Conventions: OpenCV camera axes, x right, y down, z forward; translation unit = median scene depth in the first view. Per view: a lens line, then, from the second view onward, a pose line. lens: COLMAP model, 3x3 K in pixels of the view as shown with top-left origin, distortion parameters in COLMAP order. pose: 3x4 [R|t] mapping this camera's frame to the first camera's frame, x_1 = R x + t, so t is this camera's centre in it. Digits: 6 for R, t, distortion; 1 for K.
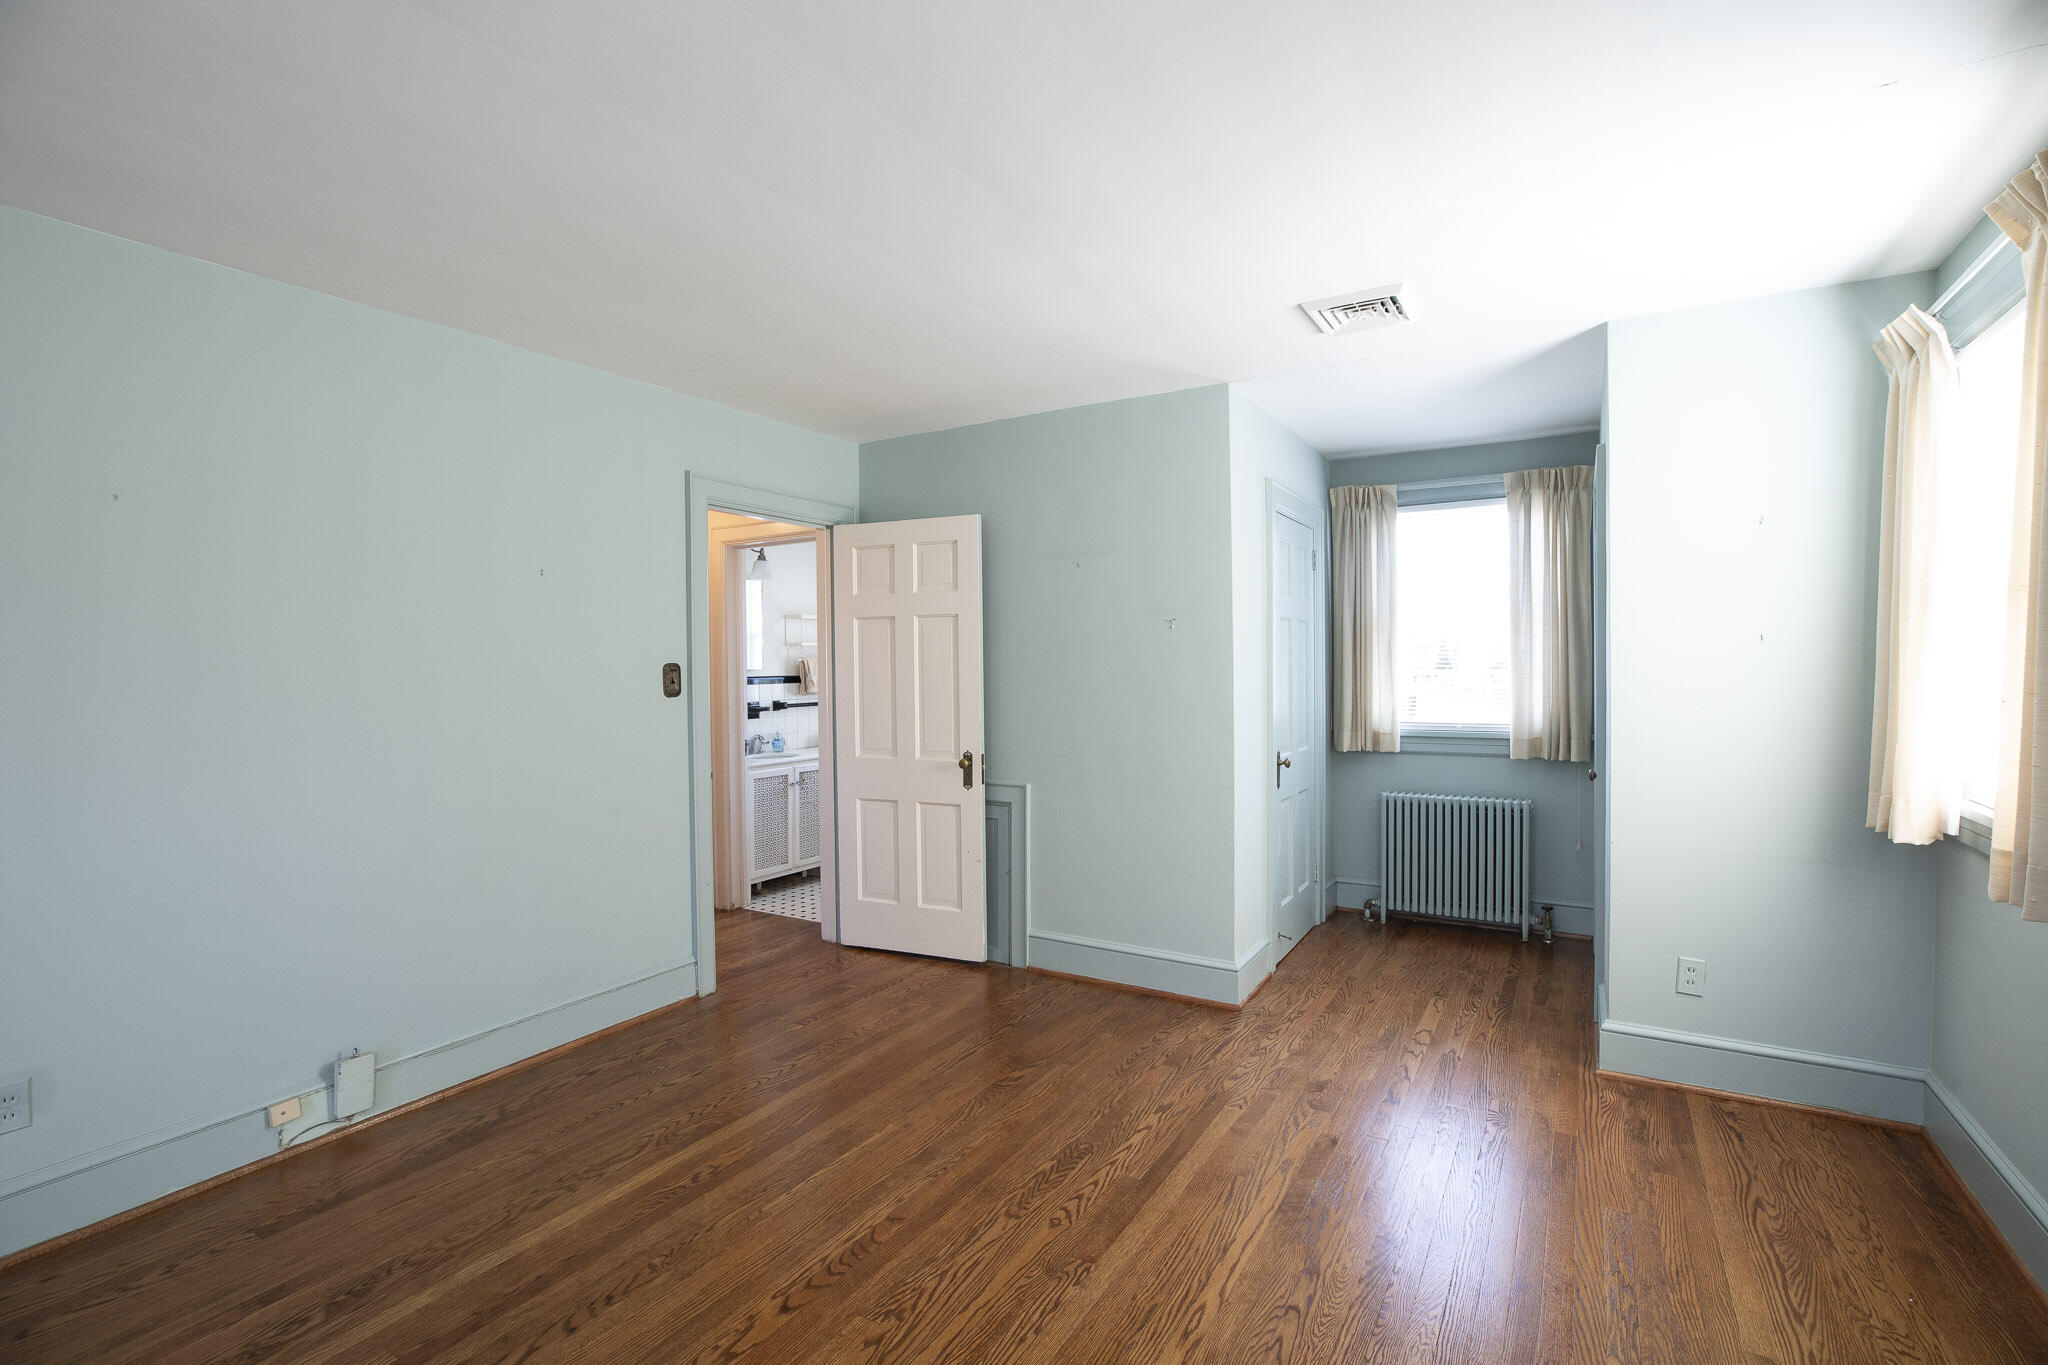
lens RADIAL K [[936.1, 0, 1028.5], [0, 936.1, 681.0], [0, 0, 1]] dist [-0.045001, 0.013866]
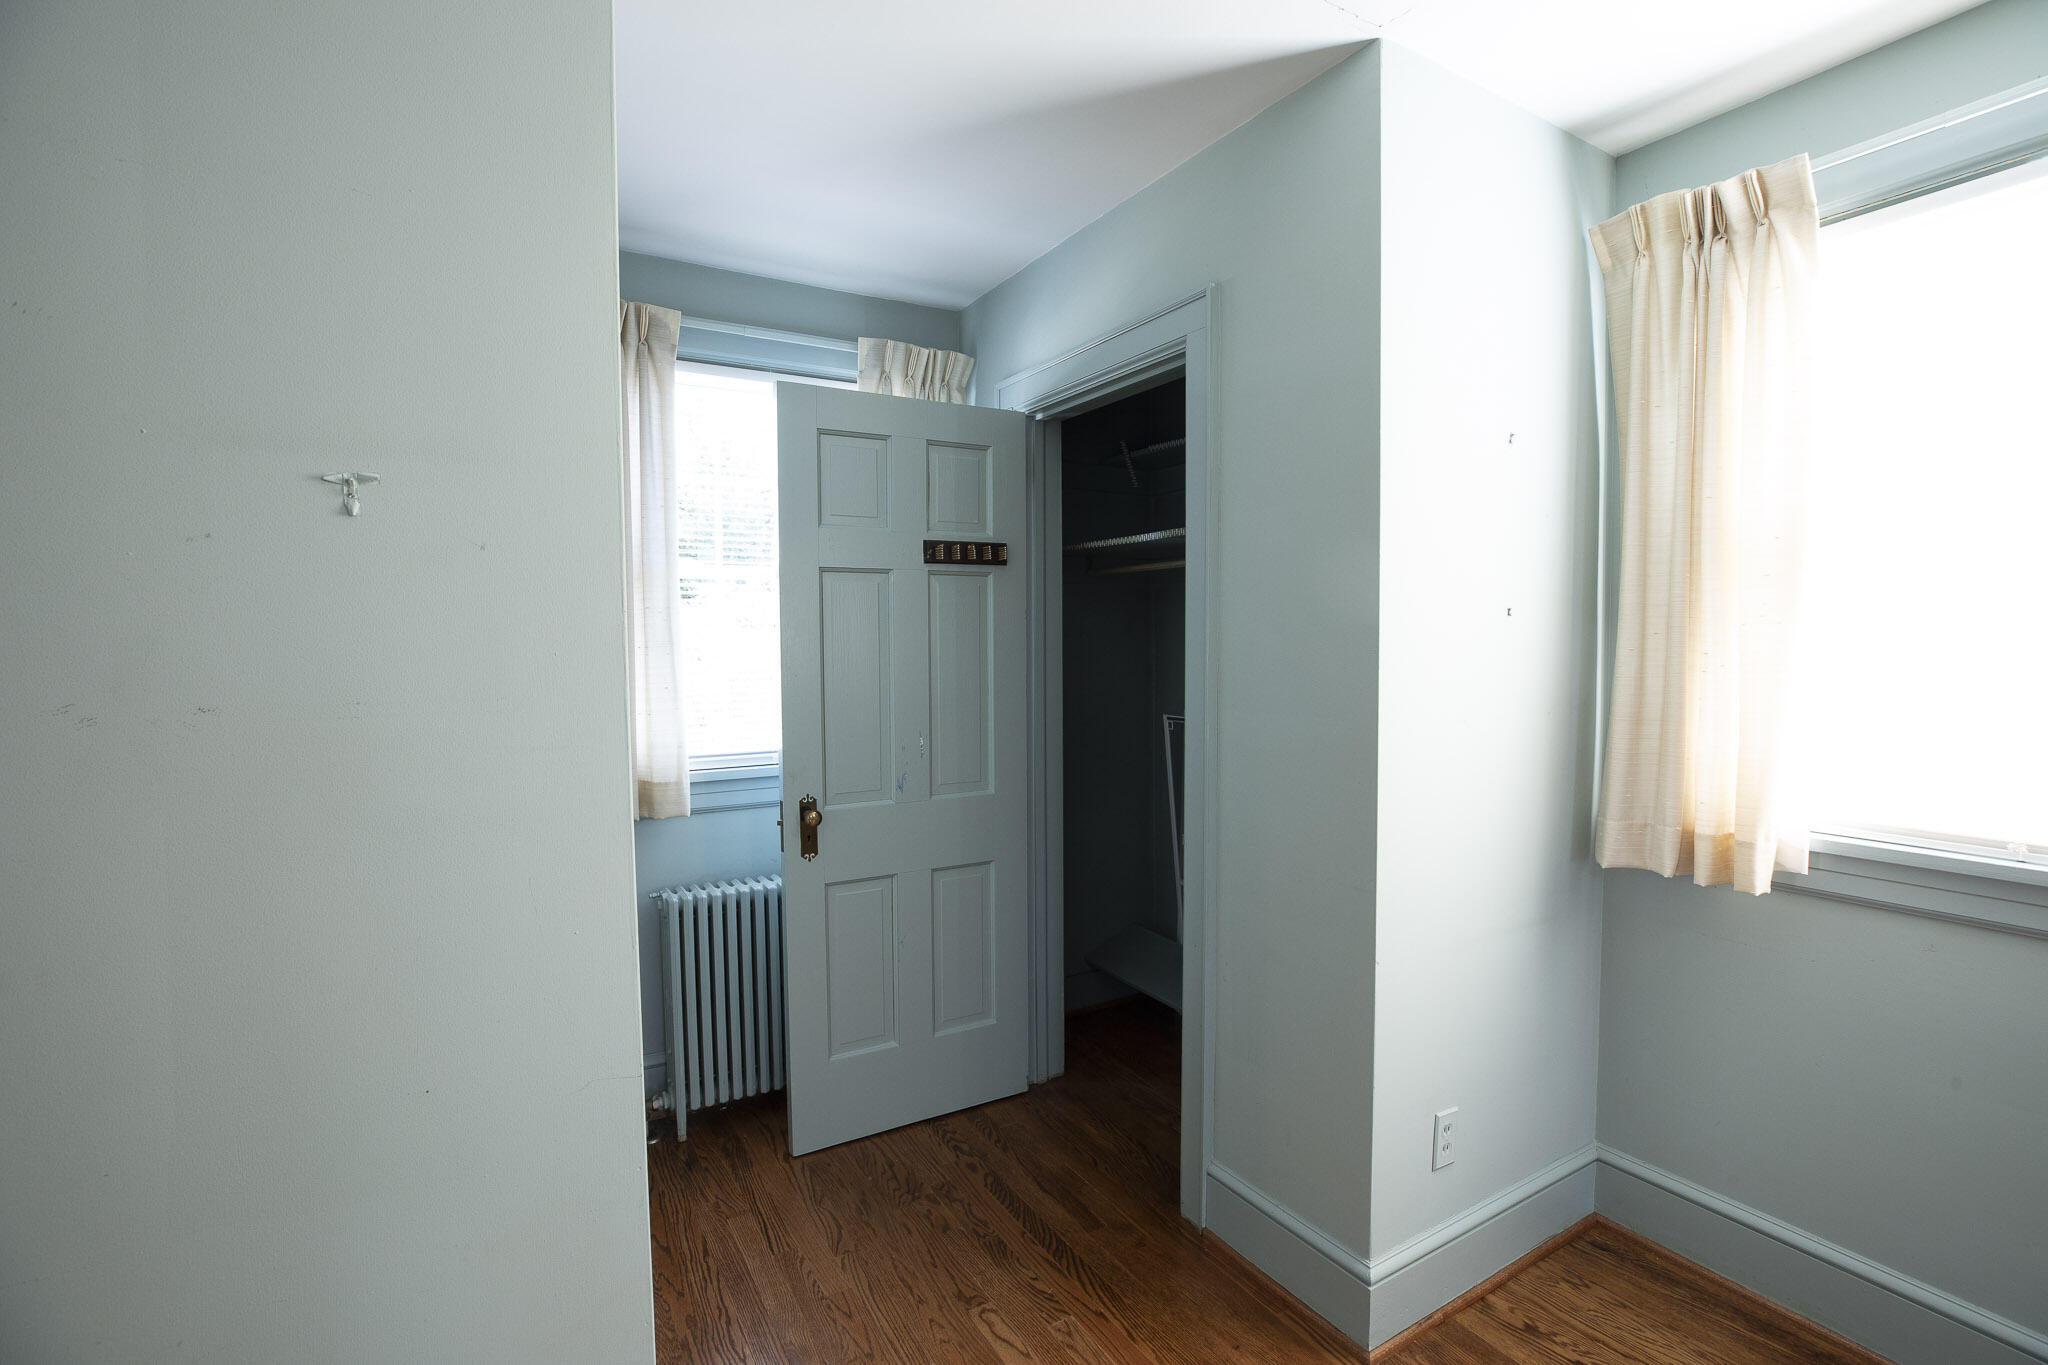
lens RADIAL K [[936.1, 0, 1028.5], [0, 936.1, 681.0], [0, 0, 1]] dist [-0.045001, 0.013866]
pose [[0.467140, -0.035060, 0.883488, 0.018696], [0.018913, 0.999381, 0.029658, -0.016220], [-0.883981, 0.002855, 0.467514, 0.666246]]
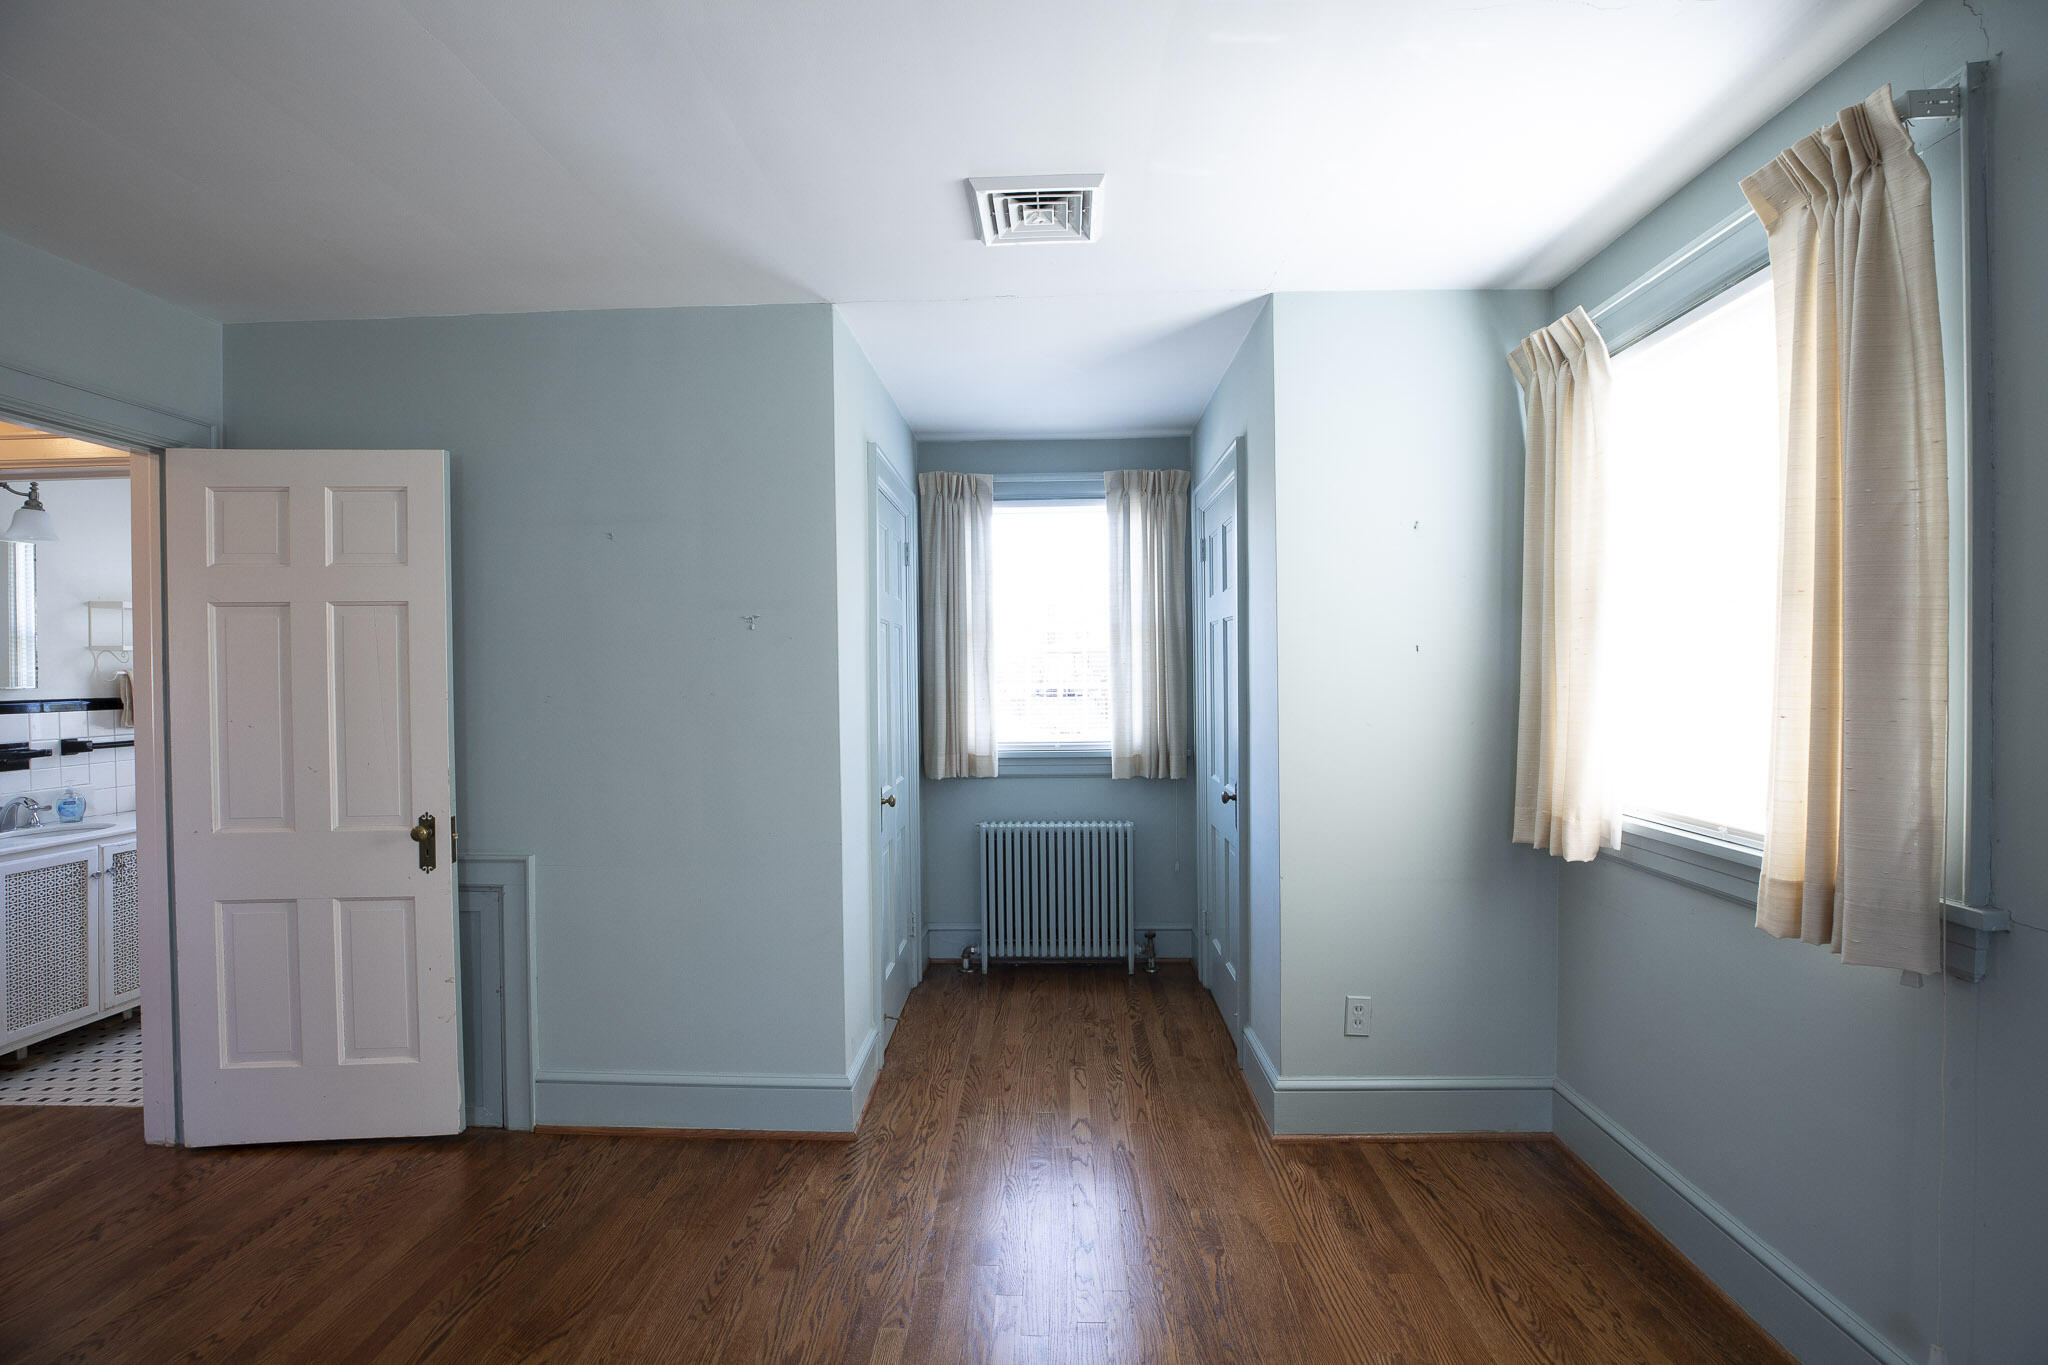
lens RADIAL K [[936.1, 0, 1028.5], [0, 936.1, 681.0], [0, 0, 1]] dist [-0.045001, 0.013866]
pose [[0.871416, -0.004653, 0.490524, -0.013829], [0.011531, 0.999873, -0.010999, -0.005117], [-0.490410, 0.015241, 0.871359, 0.241314]]
